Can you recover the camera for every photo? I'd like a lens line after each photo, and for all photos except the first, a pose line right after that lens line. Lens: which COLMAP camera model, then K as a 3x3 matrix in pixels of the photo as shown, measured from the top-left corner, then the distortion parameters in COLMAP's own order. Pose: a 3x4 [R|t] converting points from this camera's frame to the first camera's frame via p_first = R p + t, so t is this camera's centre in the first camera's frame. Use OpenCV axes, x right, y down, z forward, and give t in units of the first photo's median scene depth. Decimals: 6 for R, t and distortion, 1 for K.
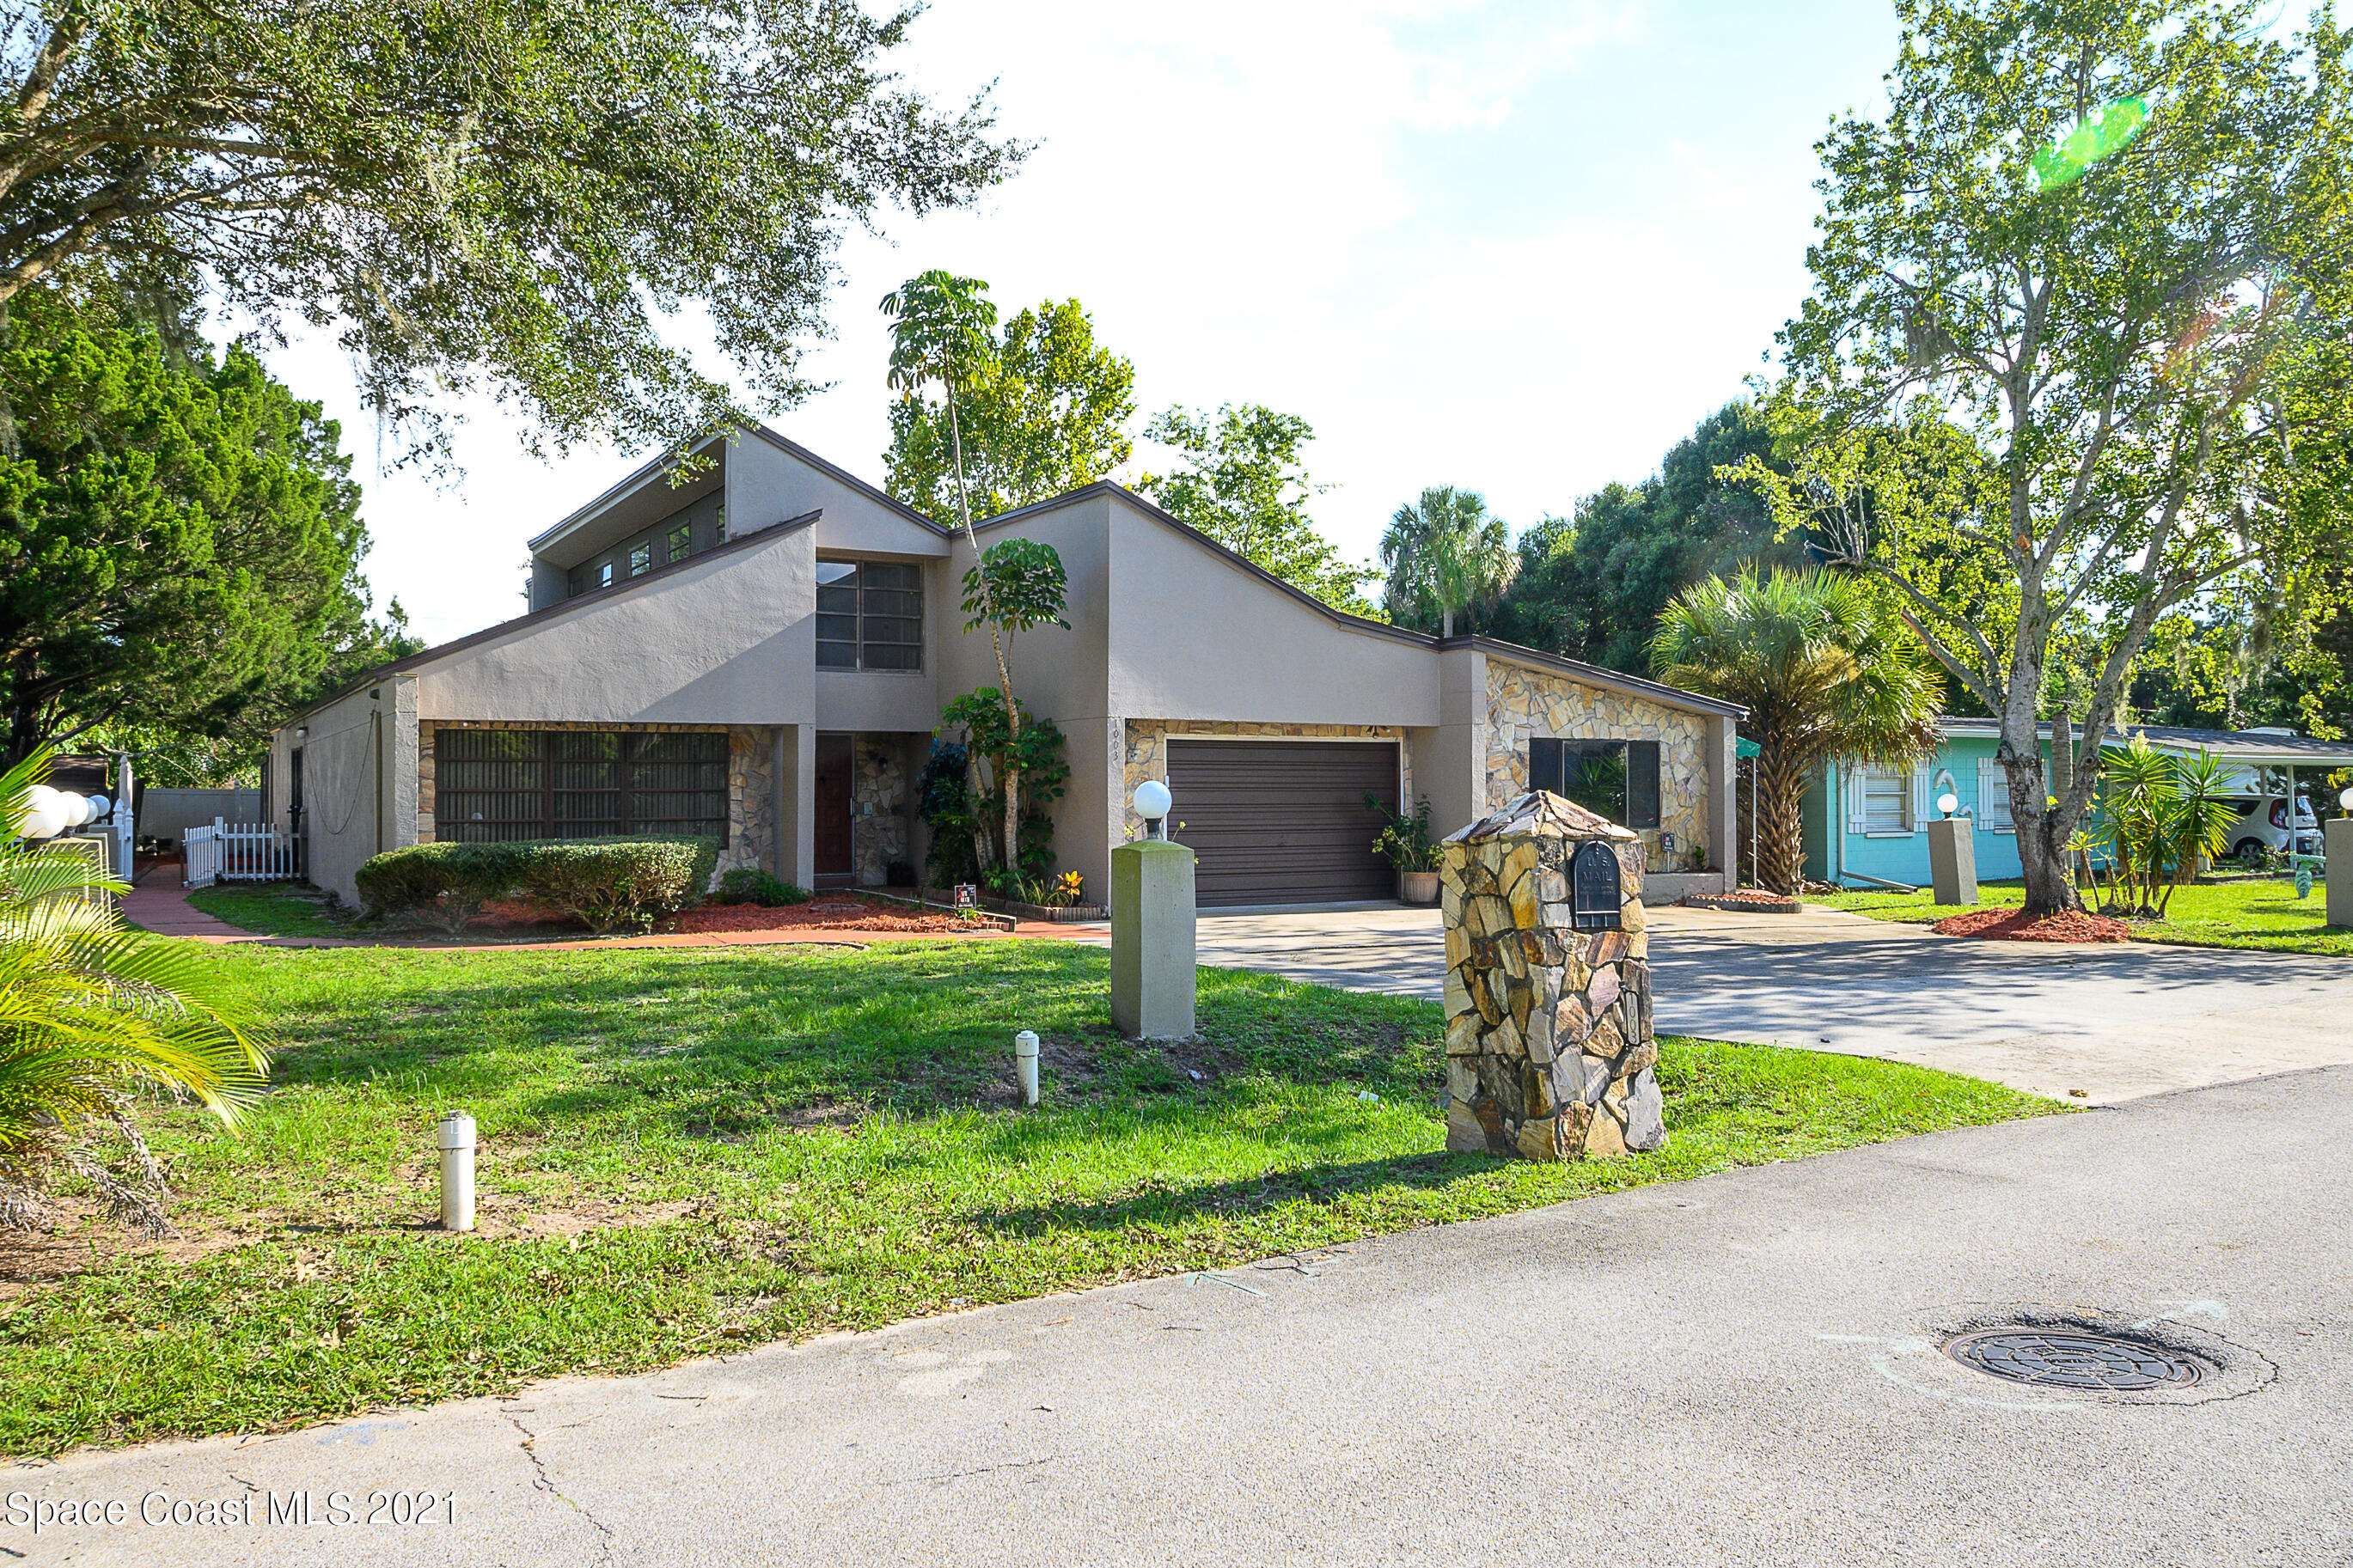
lens RADIAL K [[1760.3, 0, 1173.3], [0, 1760.3, 784.6], [0, 0, 1]] dist [-0.008594, 0.000264]
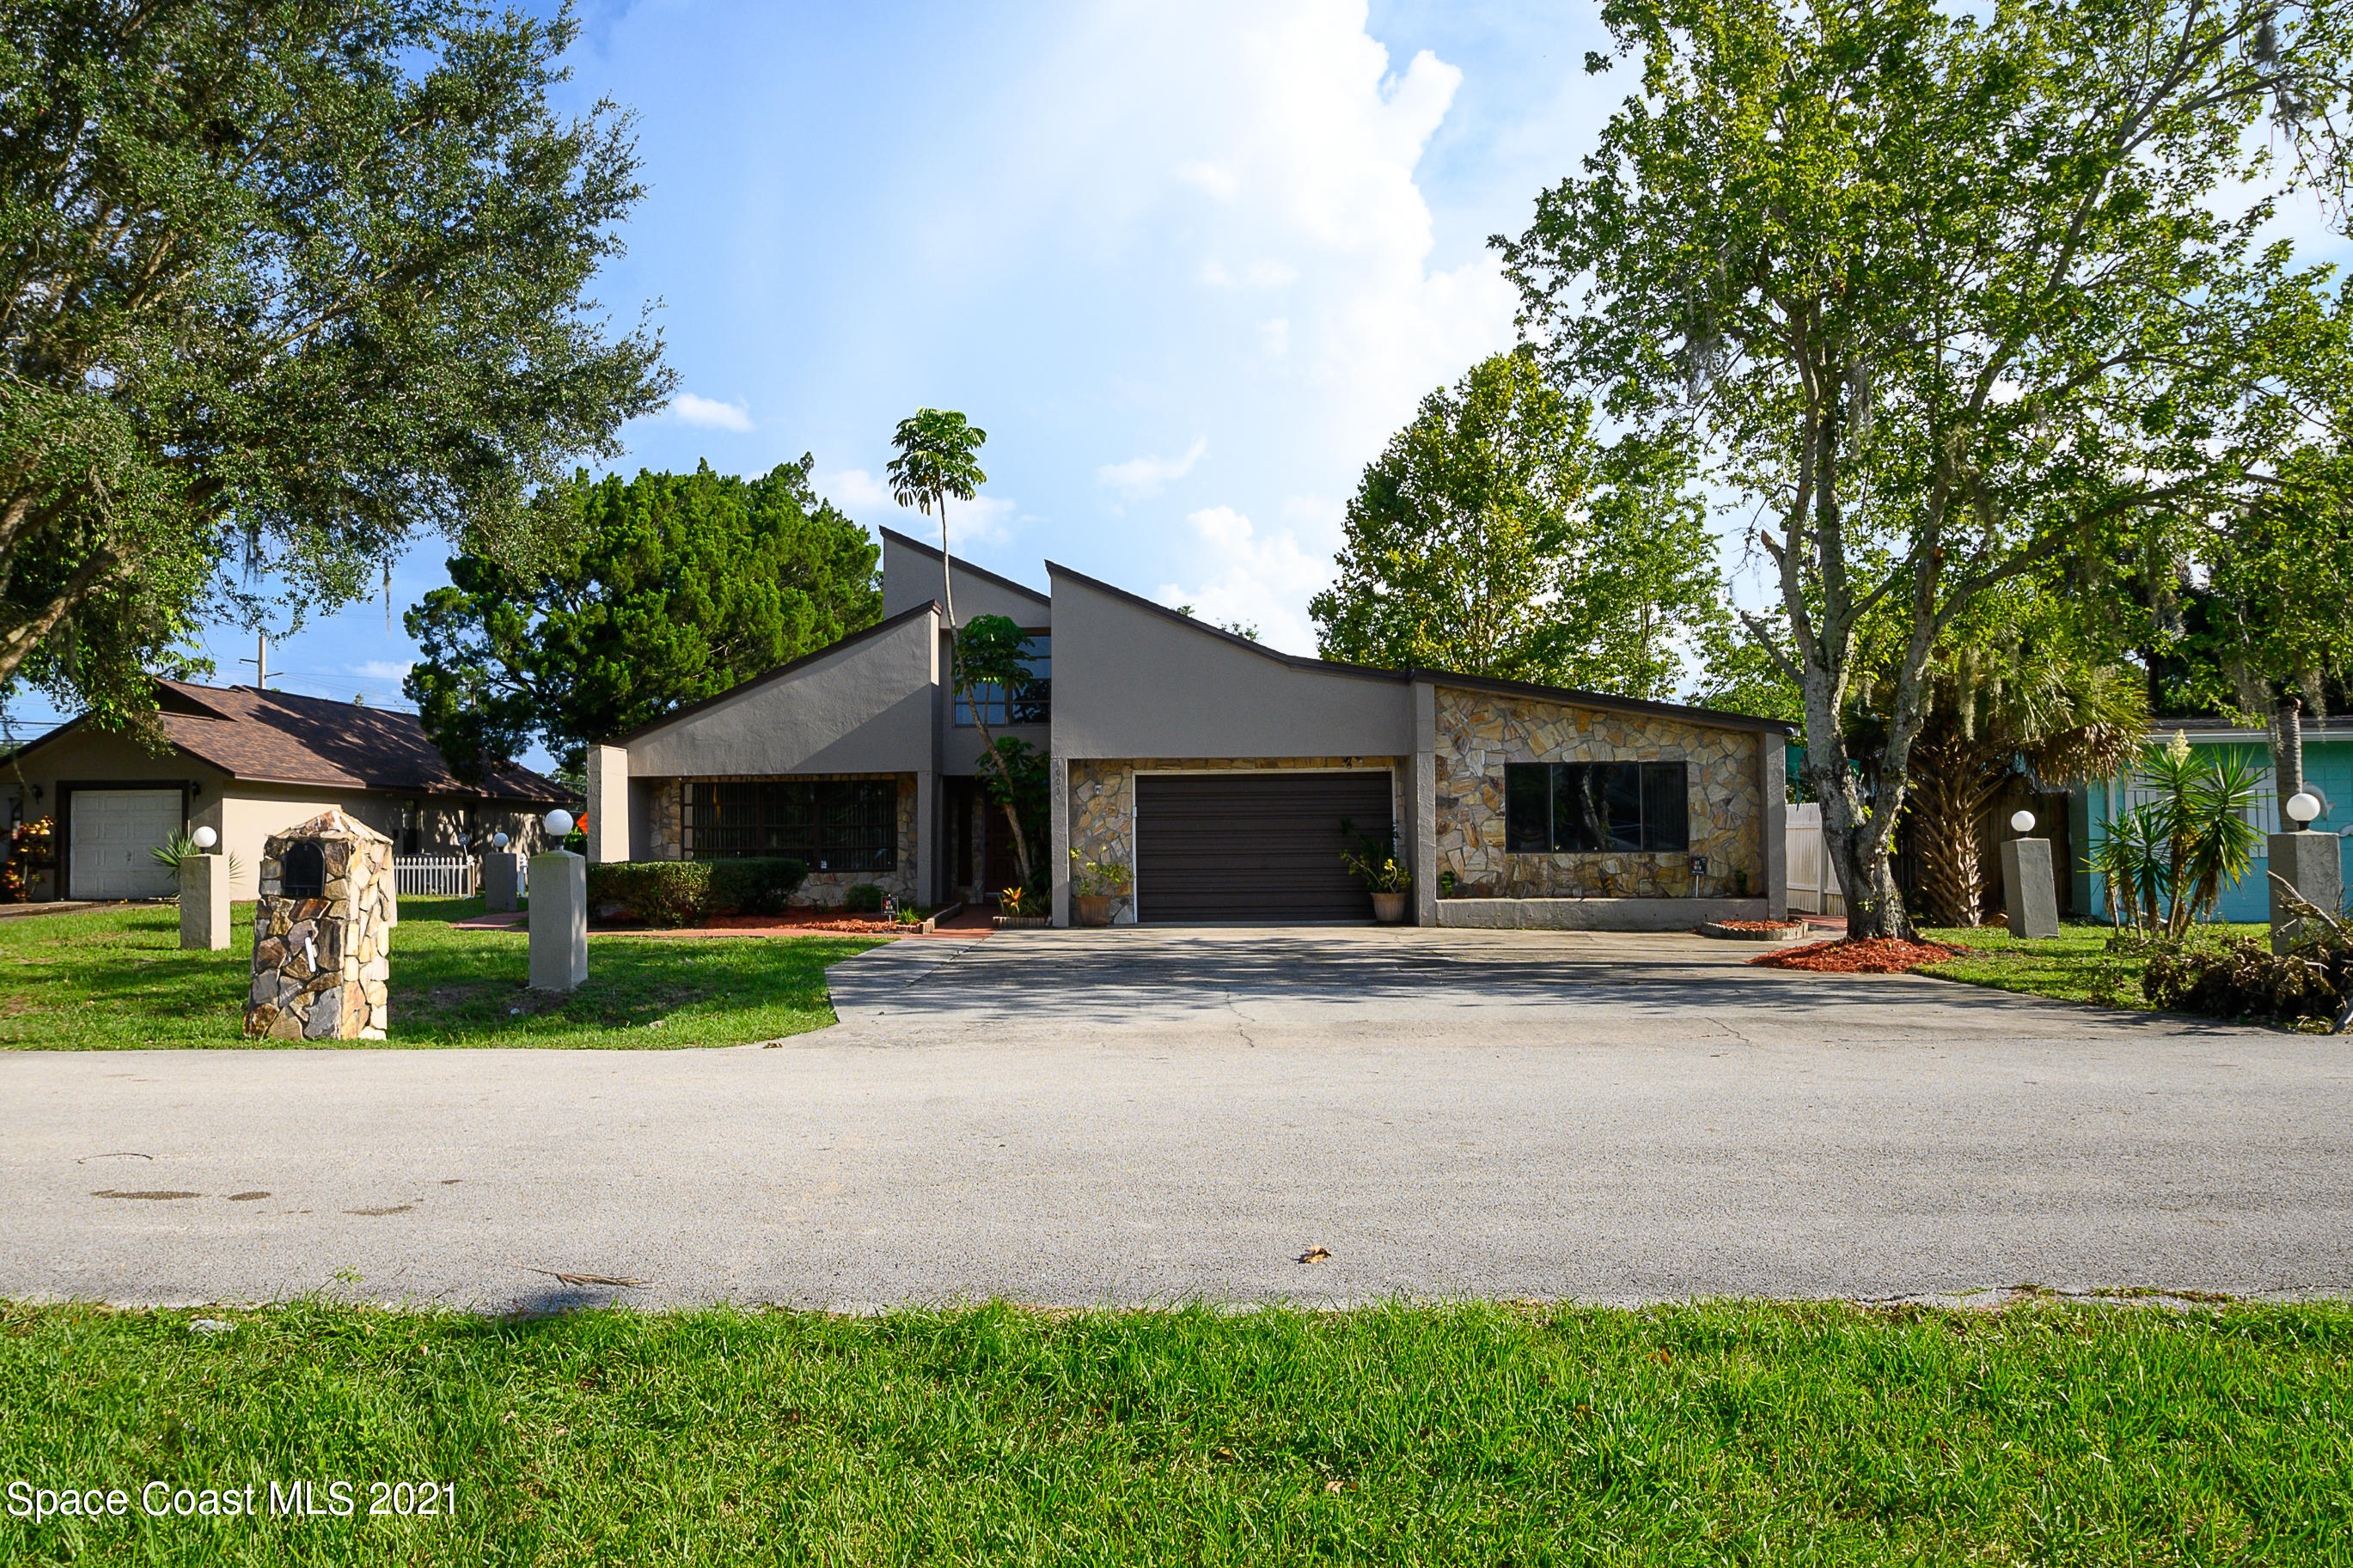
lens RADIAL K [[1760.3, 0, 1159.5], [0, 1760.3, 789.1], [0, 0, 1]] dist [-0.008594, 0.000264]
pose [[0.846098, -0.024360, -0.532470, 0.591115], [0.012973, 0.999600, -0.025116, 0.011937], [0.532869, 0.014343, 0.846076, 0.025673]]
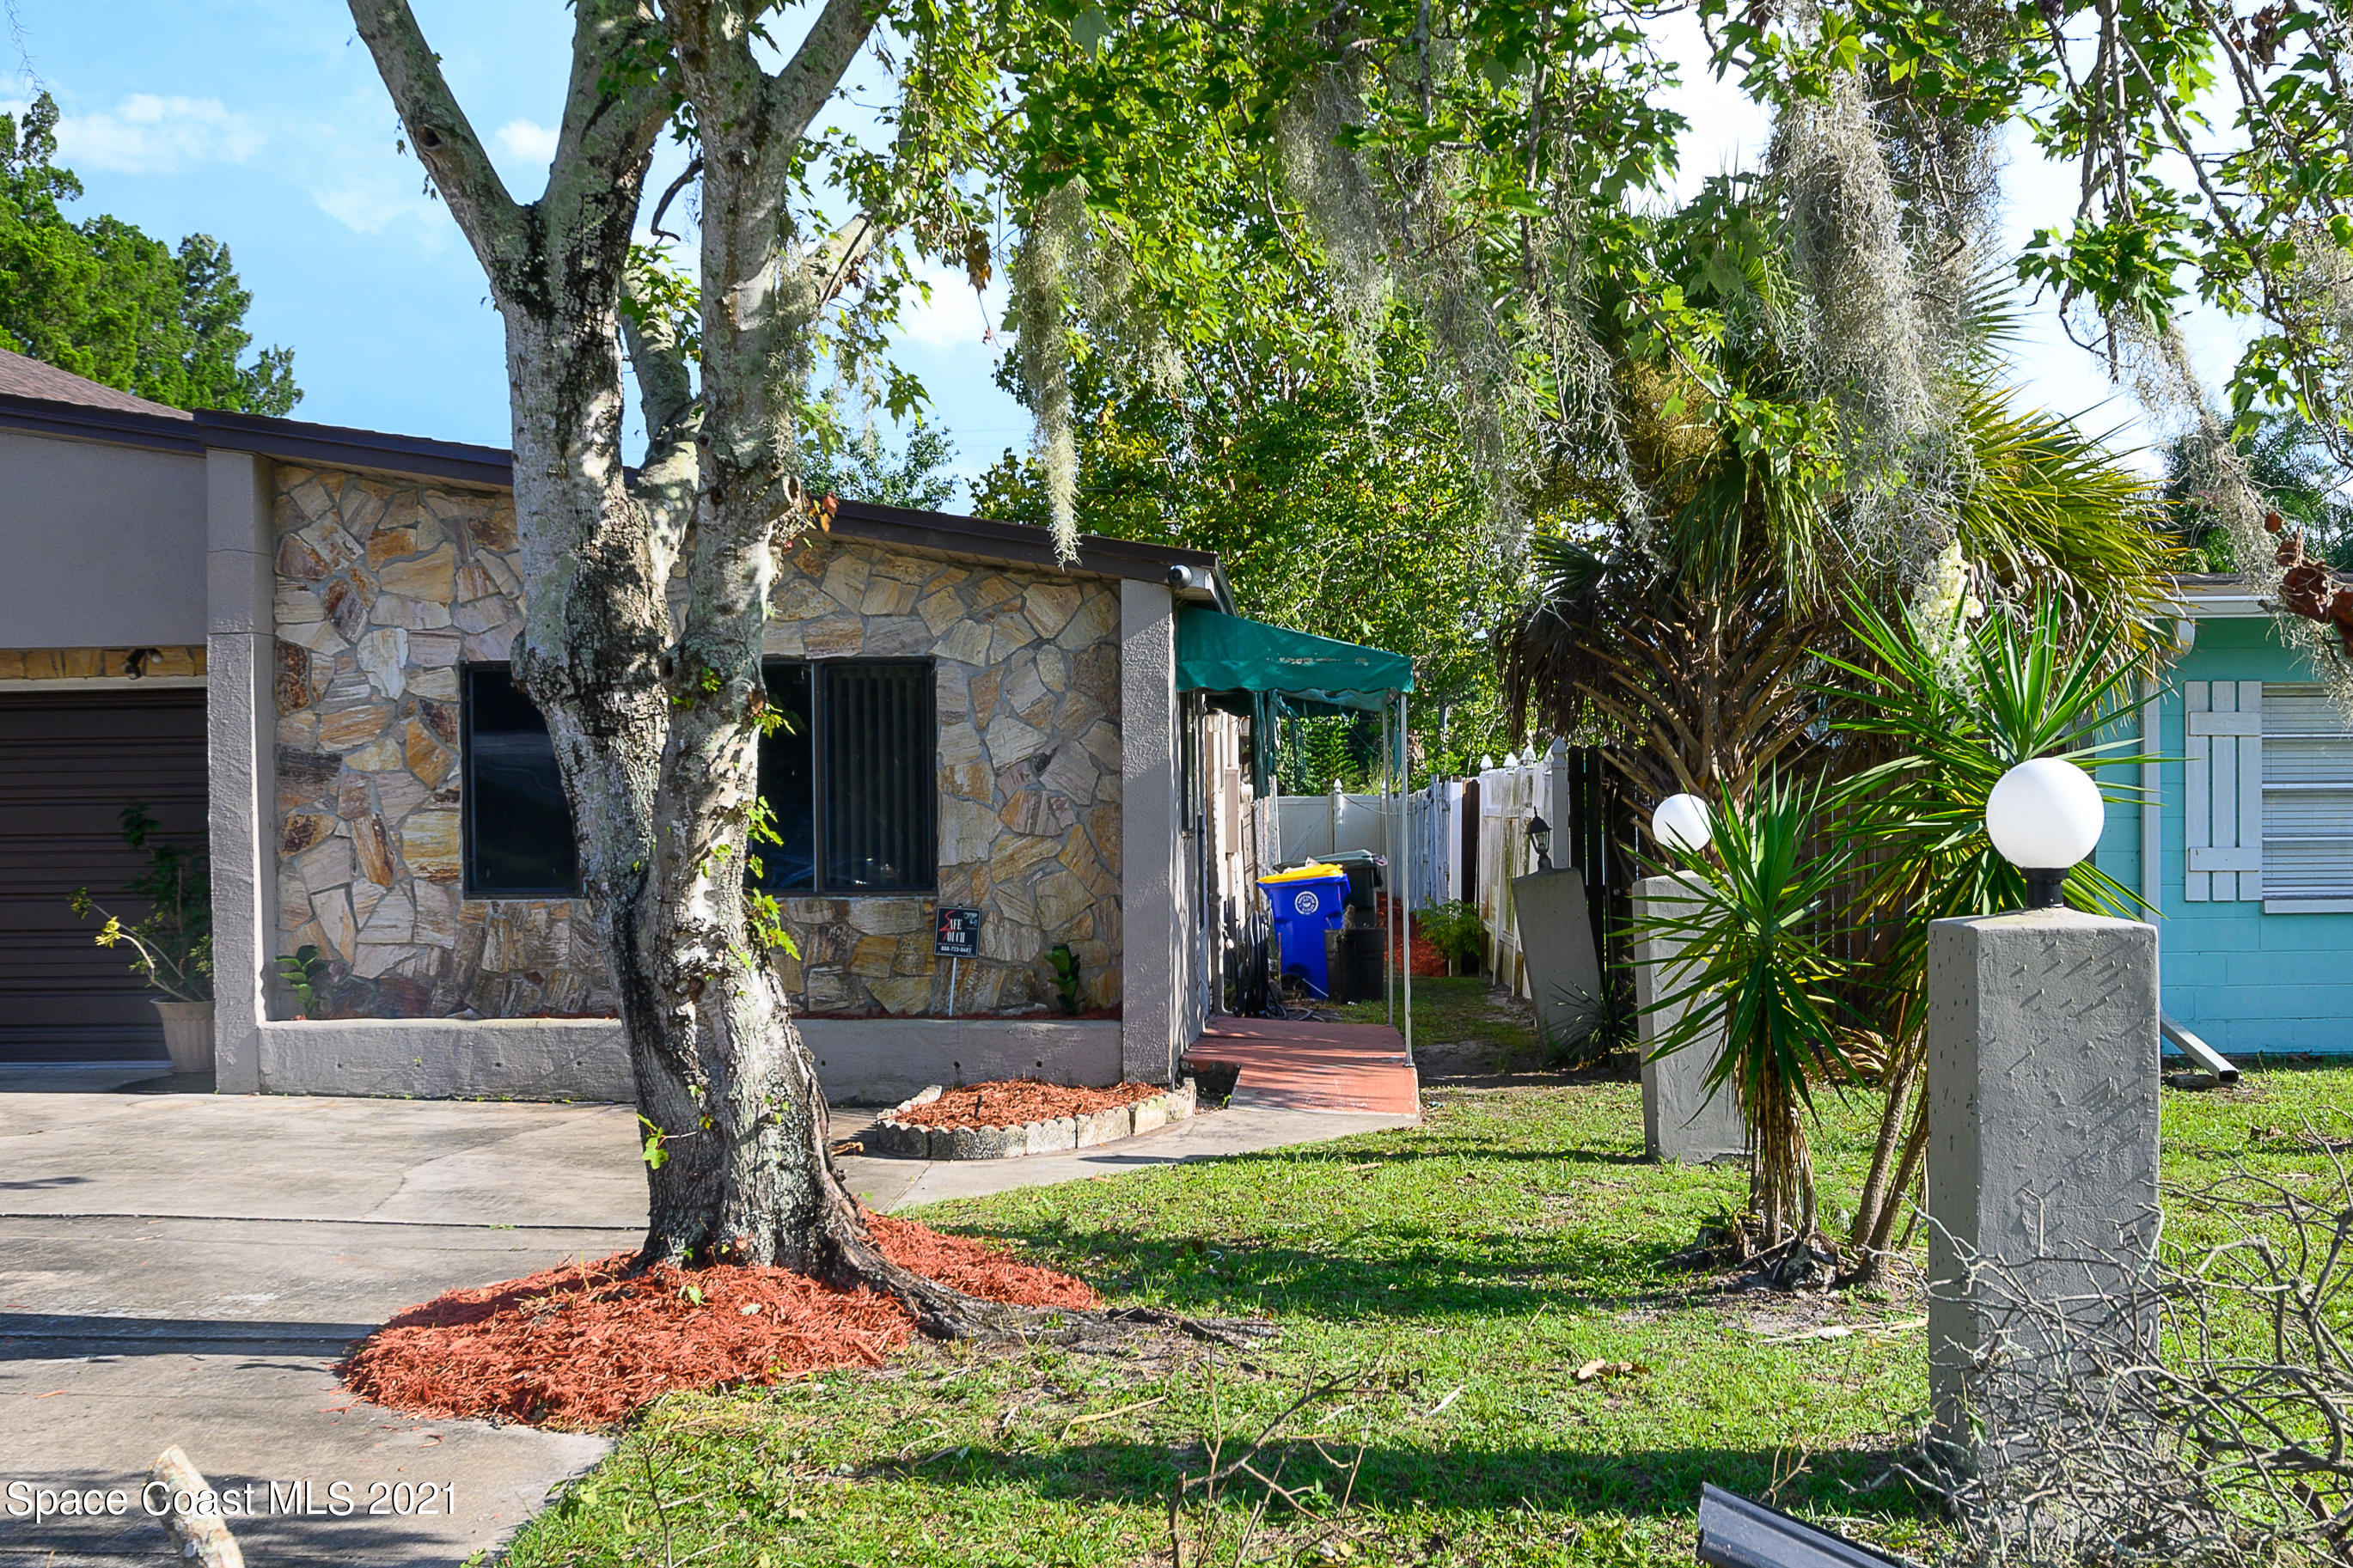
lens RADIAL K [[2585.3, 0, 1176.7], [0, 2585.3, 793.5], [0, 0, 1]] dist [0.116482, 0.000000]
pose [[0.799526, -0.010329, -0.600543, 0.692399], [0.014395, 0.999894, 0.001967, 0.003699], [0.600459, -0.010218, 0.799590, 0.646749]]
